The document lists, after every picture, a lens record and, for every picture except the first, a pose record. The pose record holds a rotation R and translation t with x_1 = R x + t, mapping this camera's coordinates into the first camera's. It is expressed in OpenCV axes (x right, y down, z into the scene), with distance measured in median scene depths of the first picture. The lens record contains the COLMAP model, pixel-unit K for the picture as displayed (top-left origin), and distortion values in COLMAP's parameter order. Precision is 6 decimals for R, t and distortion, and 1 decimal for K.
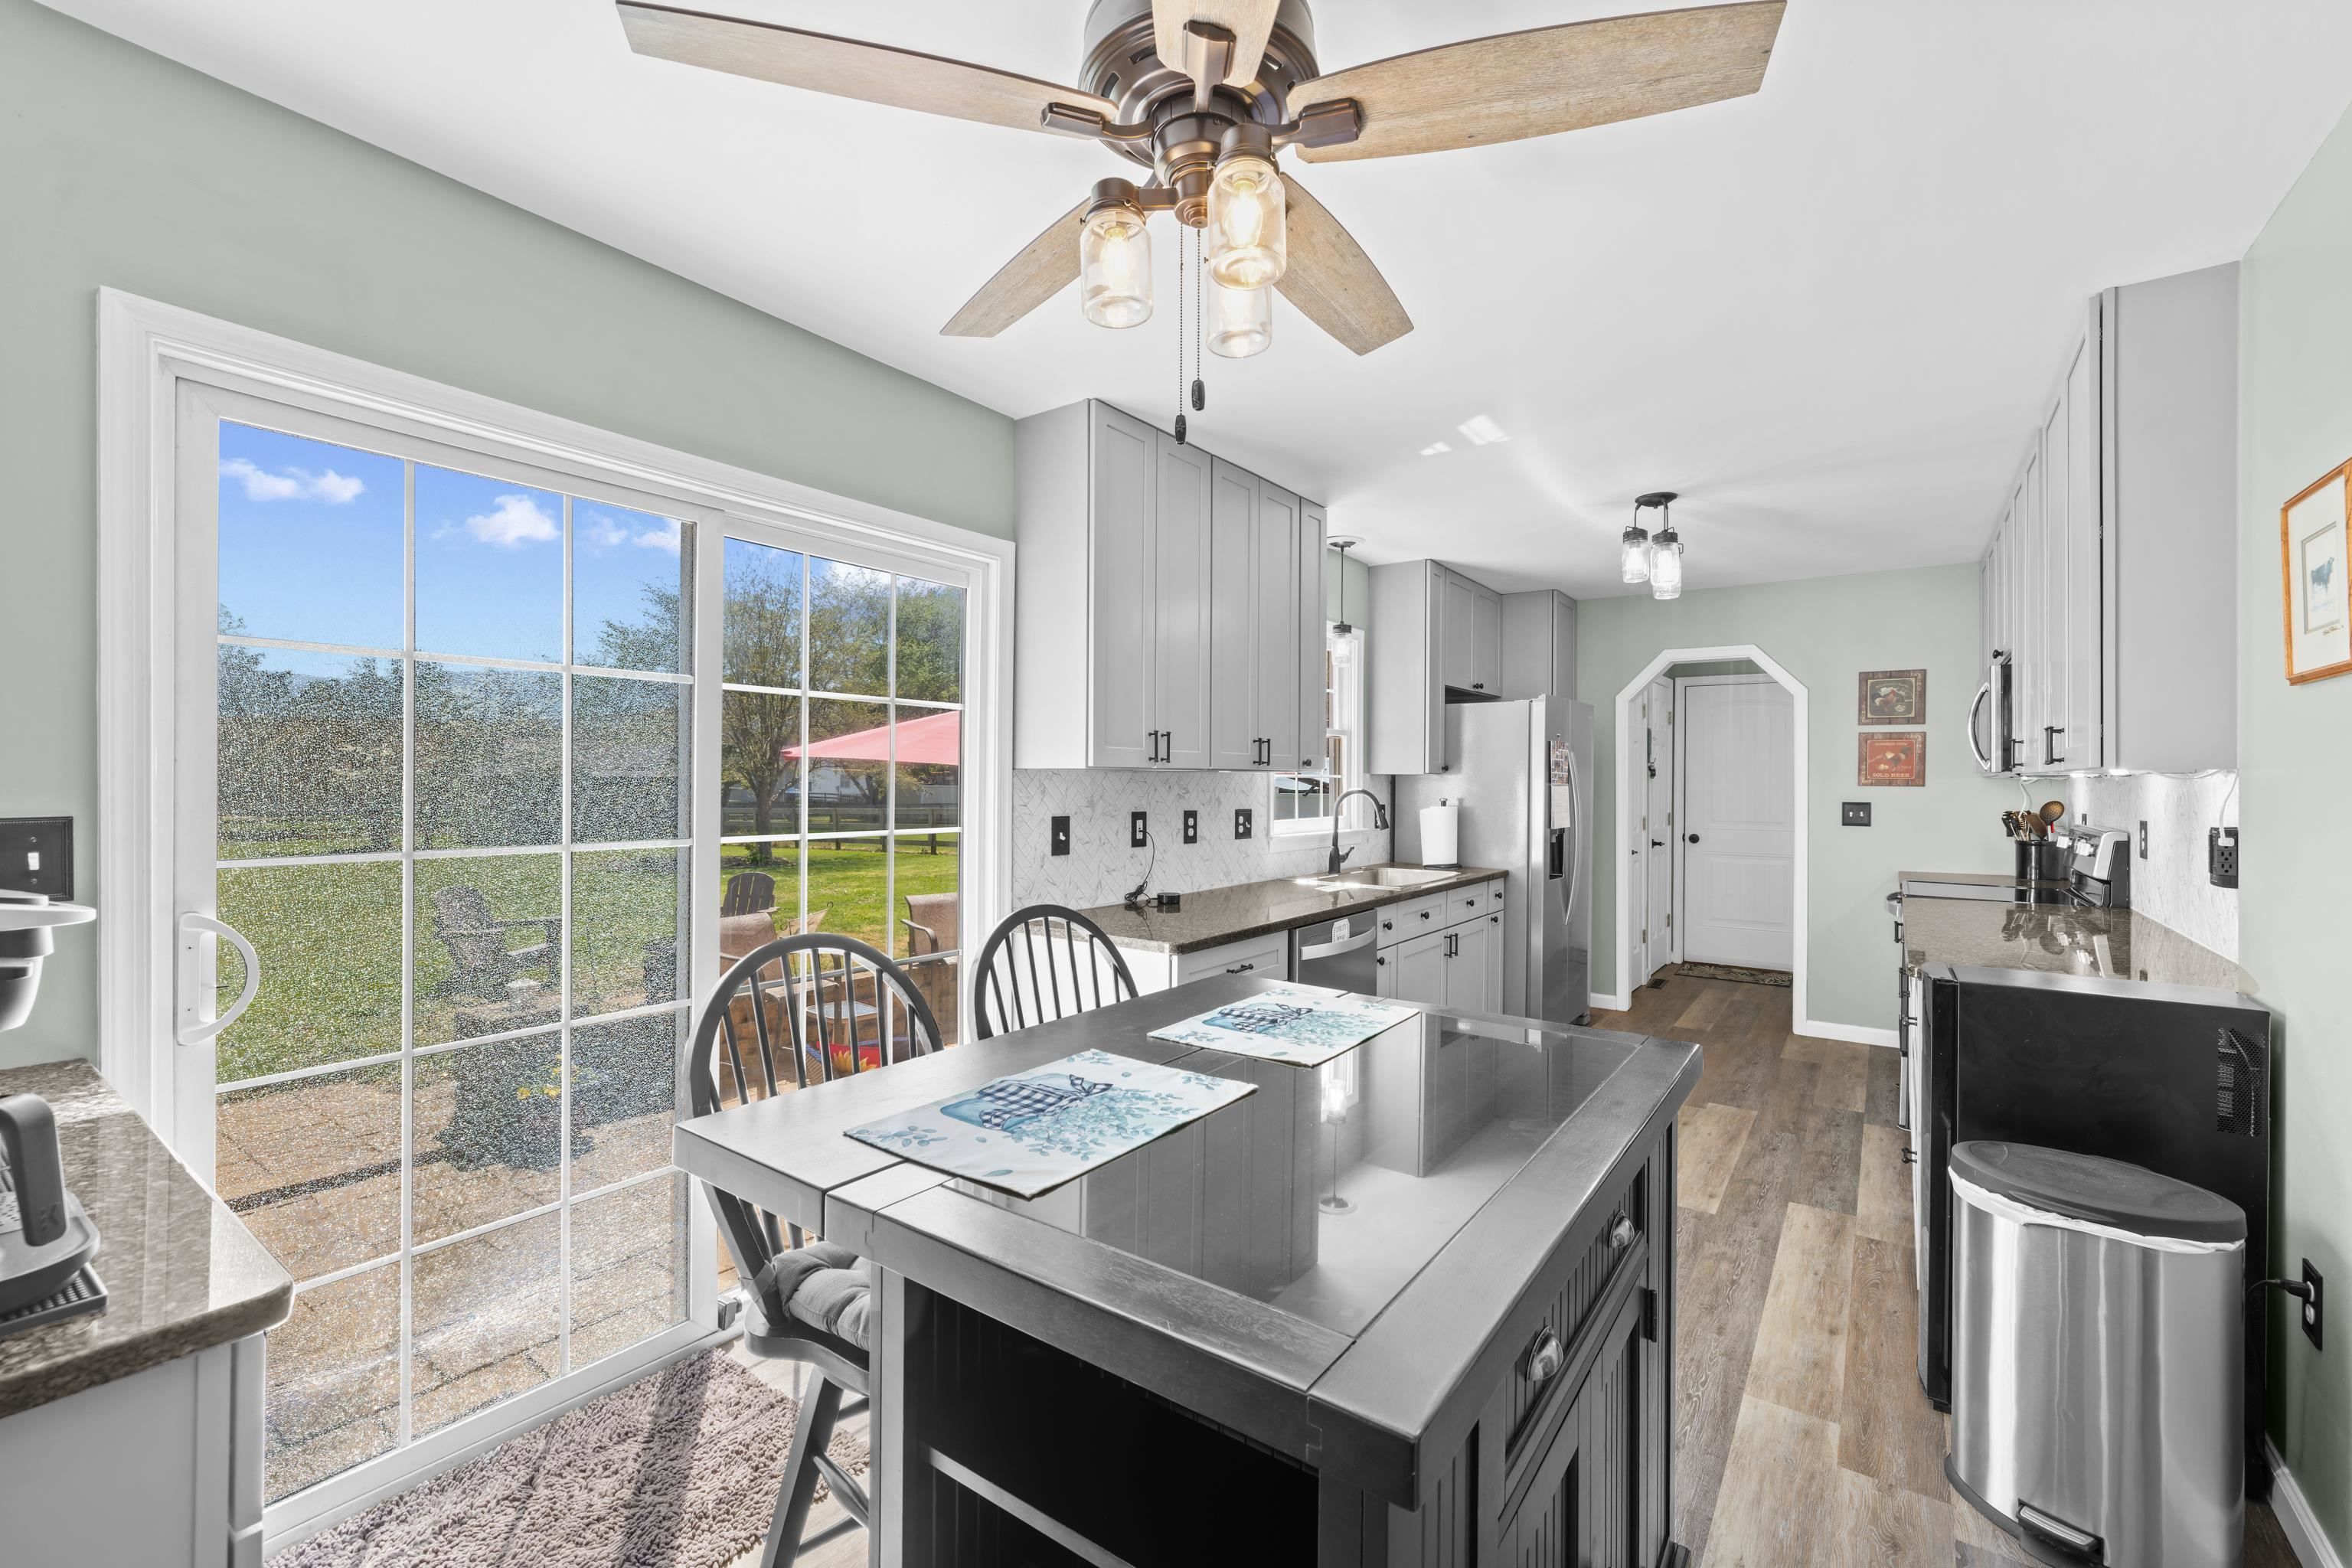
lens RADIAL K [[991.7, 0, 1175.9], [0, 991.7, 787.0], [0, 0, 1]] dist [0.001347, 0.000153]
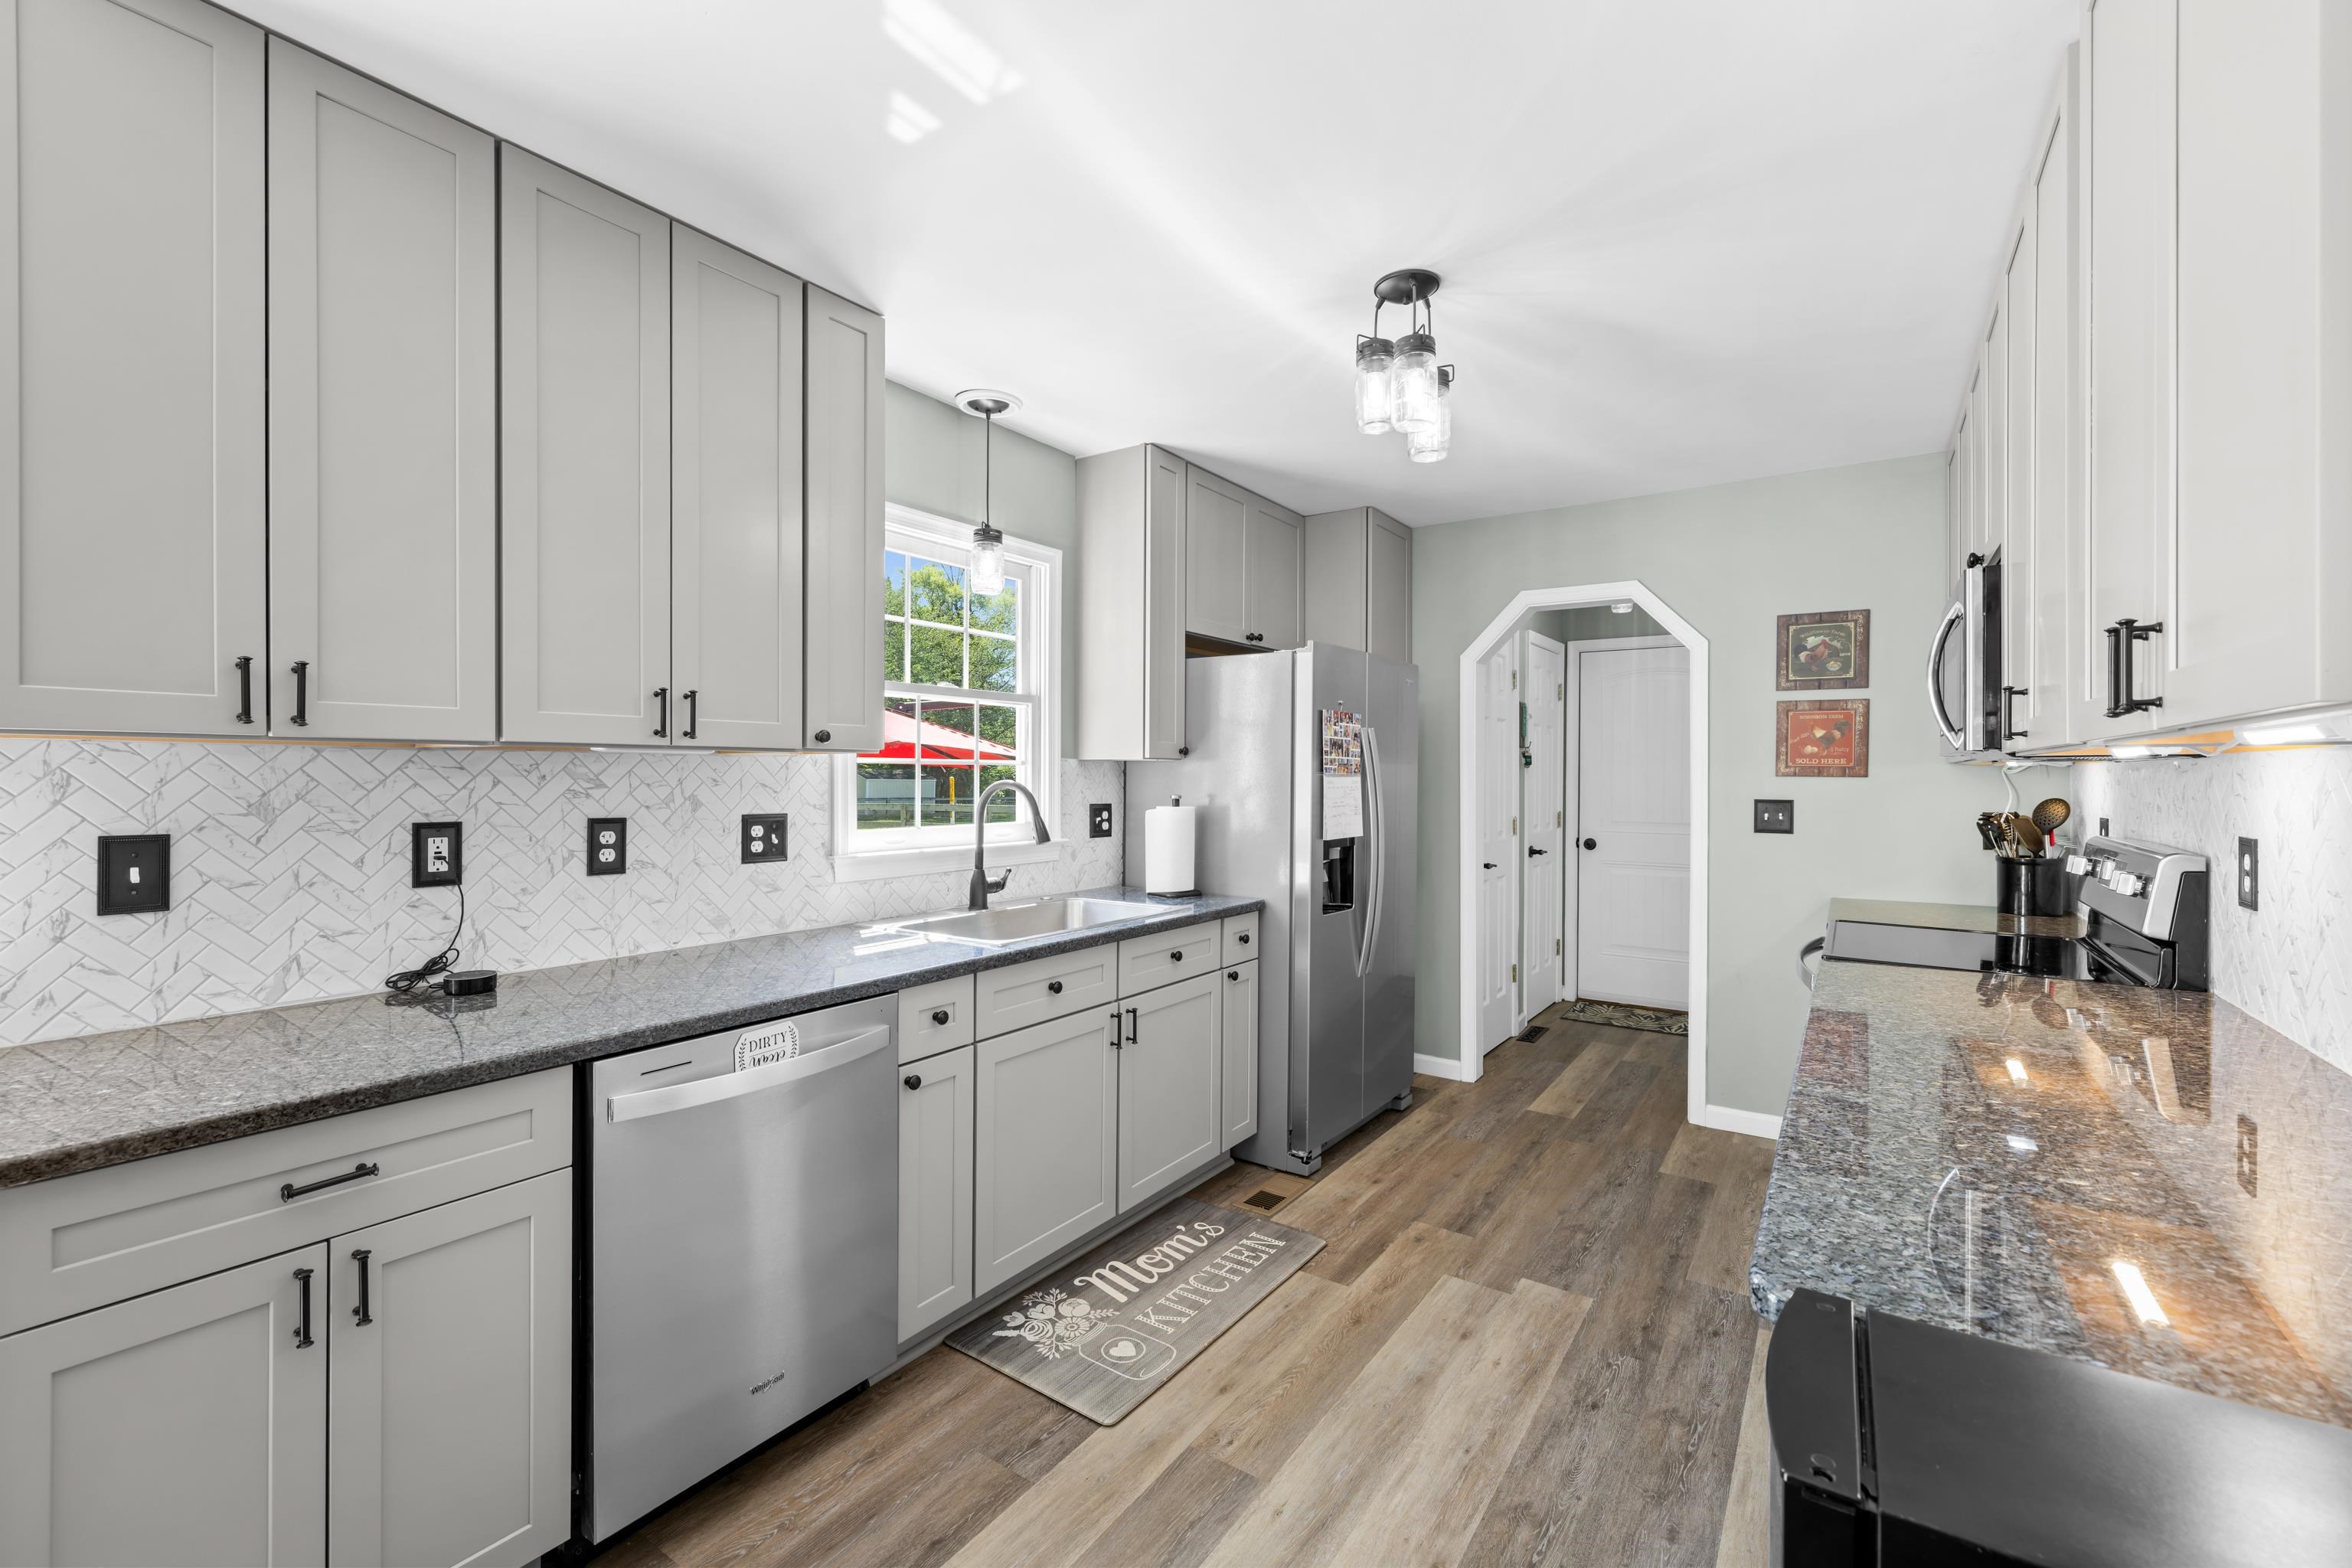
lens RADIAL K [[985.1, 0, 1176.0], [0, 985.1, 784.0], [0, 0, 1]] dist [0.000833, 0.000038]
pose [[0.999806, -0.000796, 0.019694, 0.284236], [0.000729, 0.999994, 0.003398, 0.001835], [-0.019697, -0.003383, 0.999800, 0.353631]]
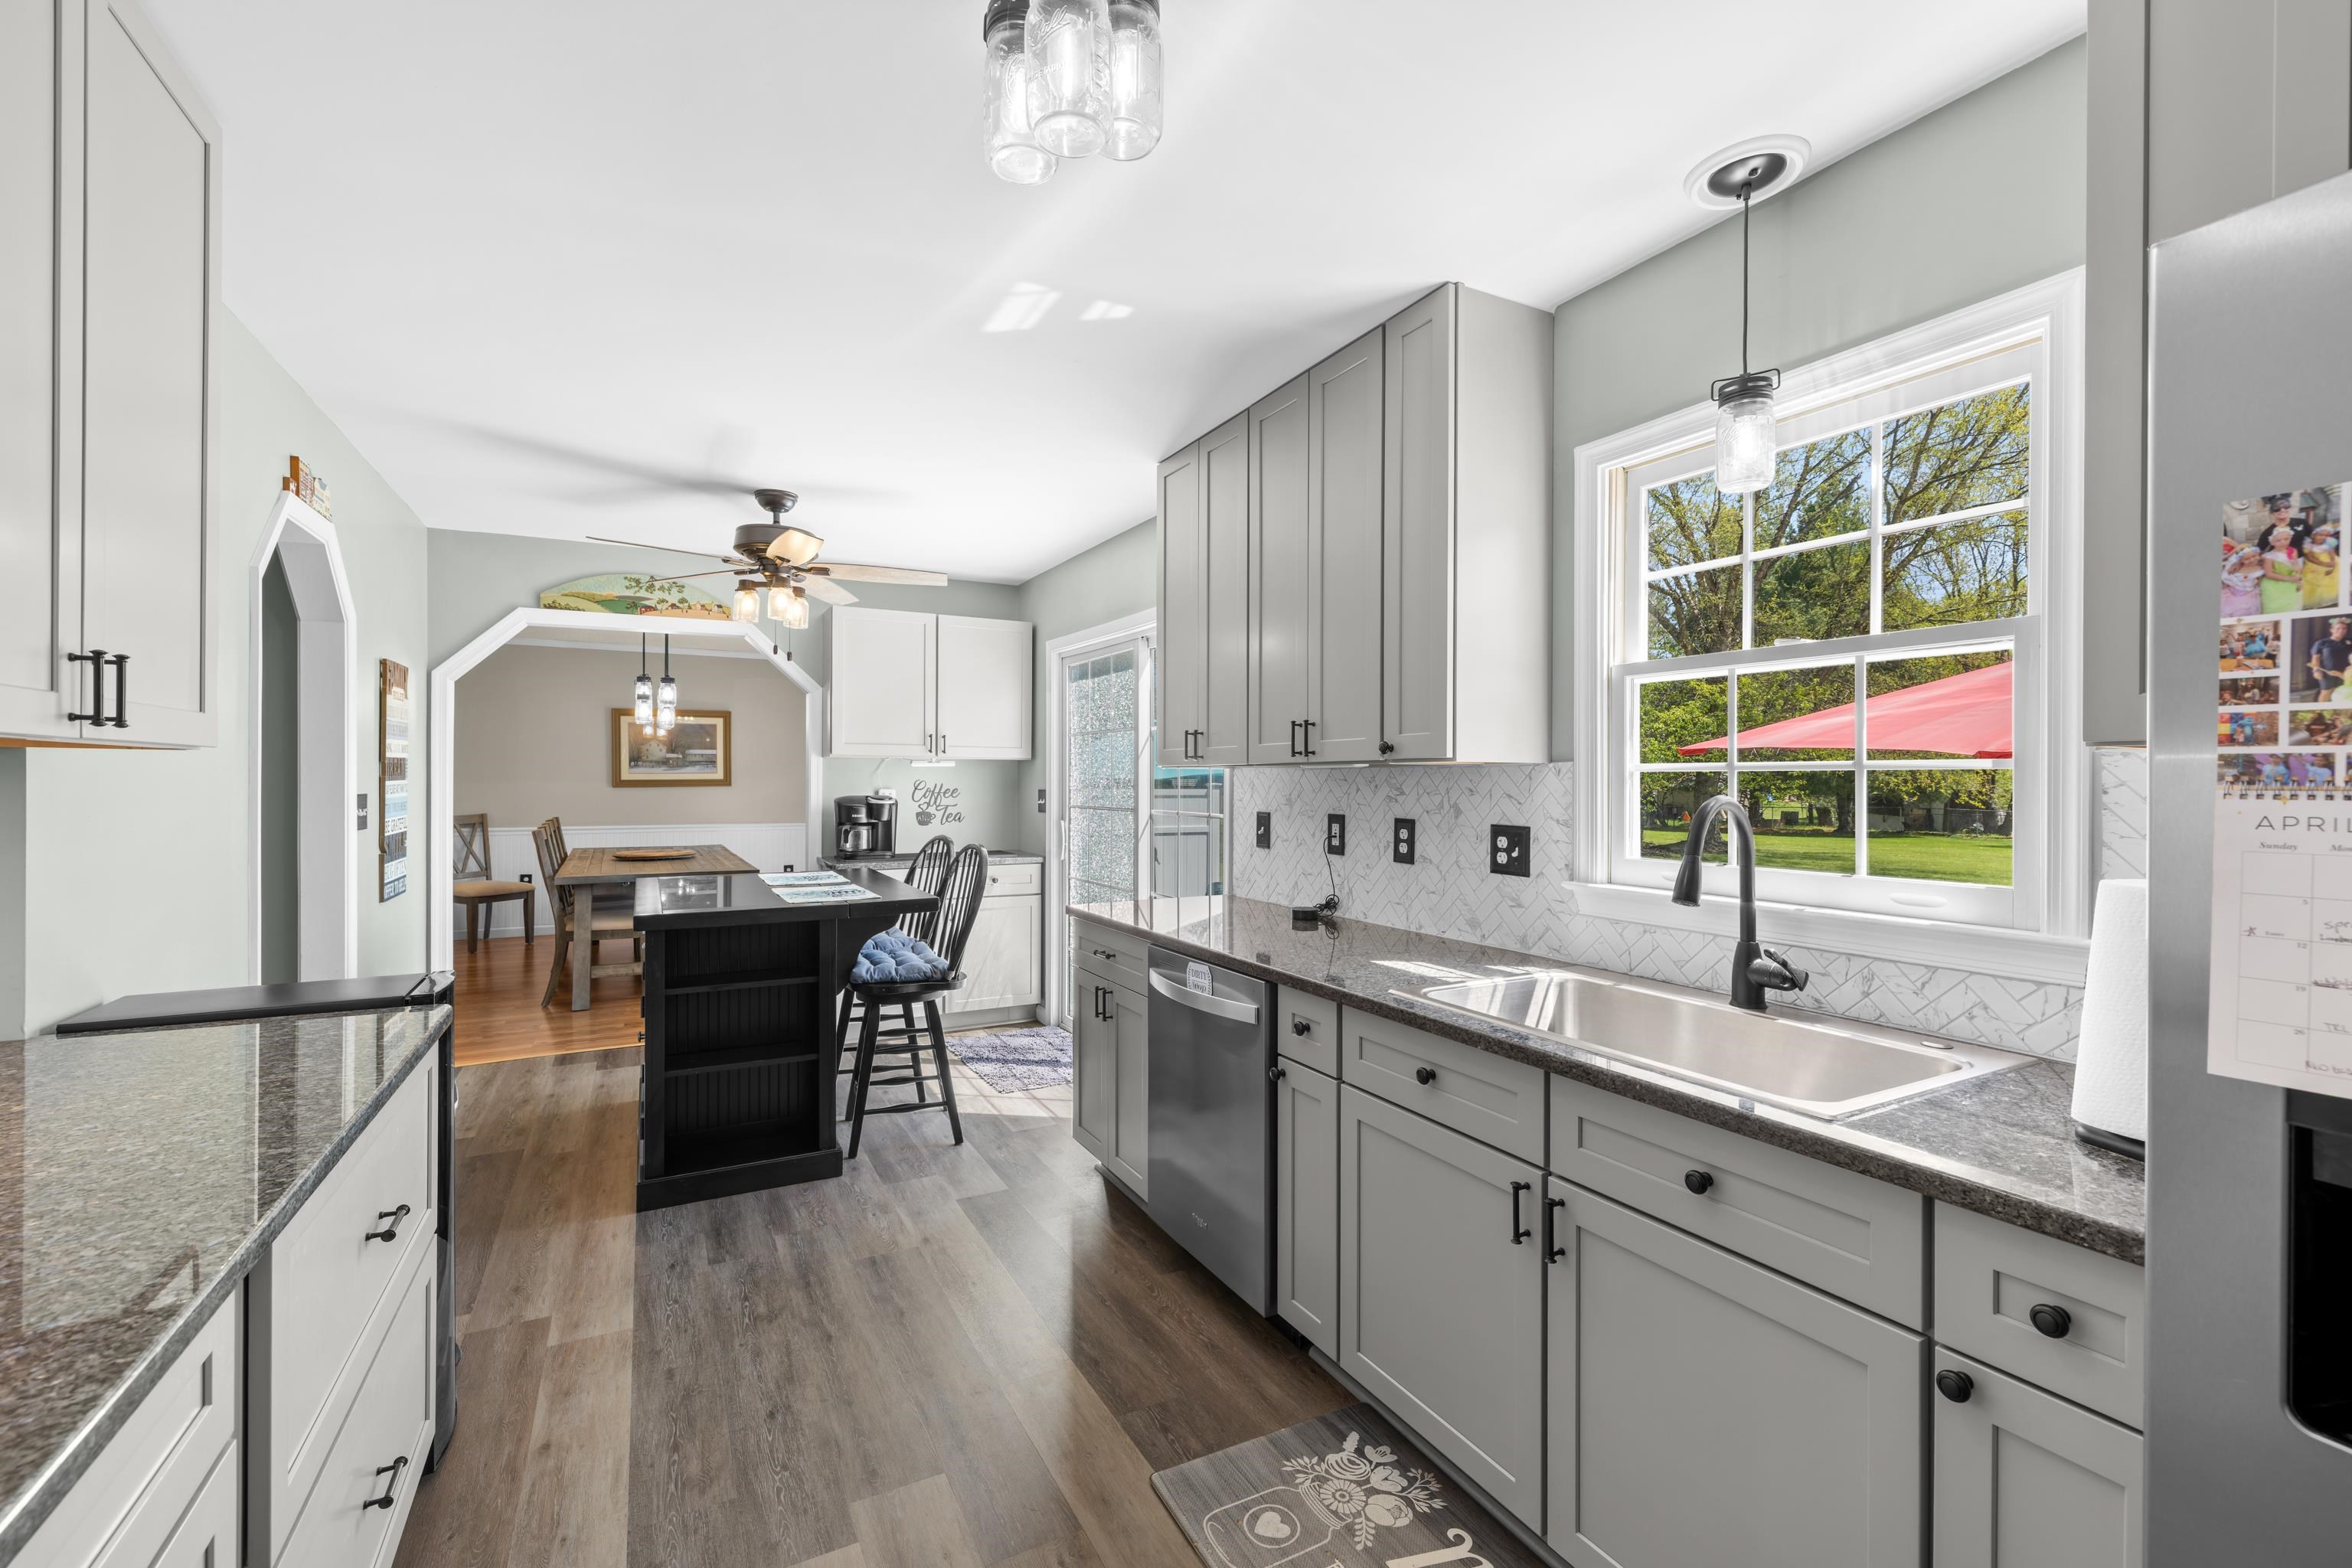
lens RADIAL K [[985.1, 0, 1176.0], [0, 985.1, 784.0], [0, 0, 1]] dist [0.000833, 0.000038]
pose [[-0.437682, -0.002423, -0.899127, 0.634180], [-0.010619, 0.999941, 0.002474, -0.001815], [0.899067, 0.010631, -0.437681, 0.988156]]
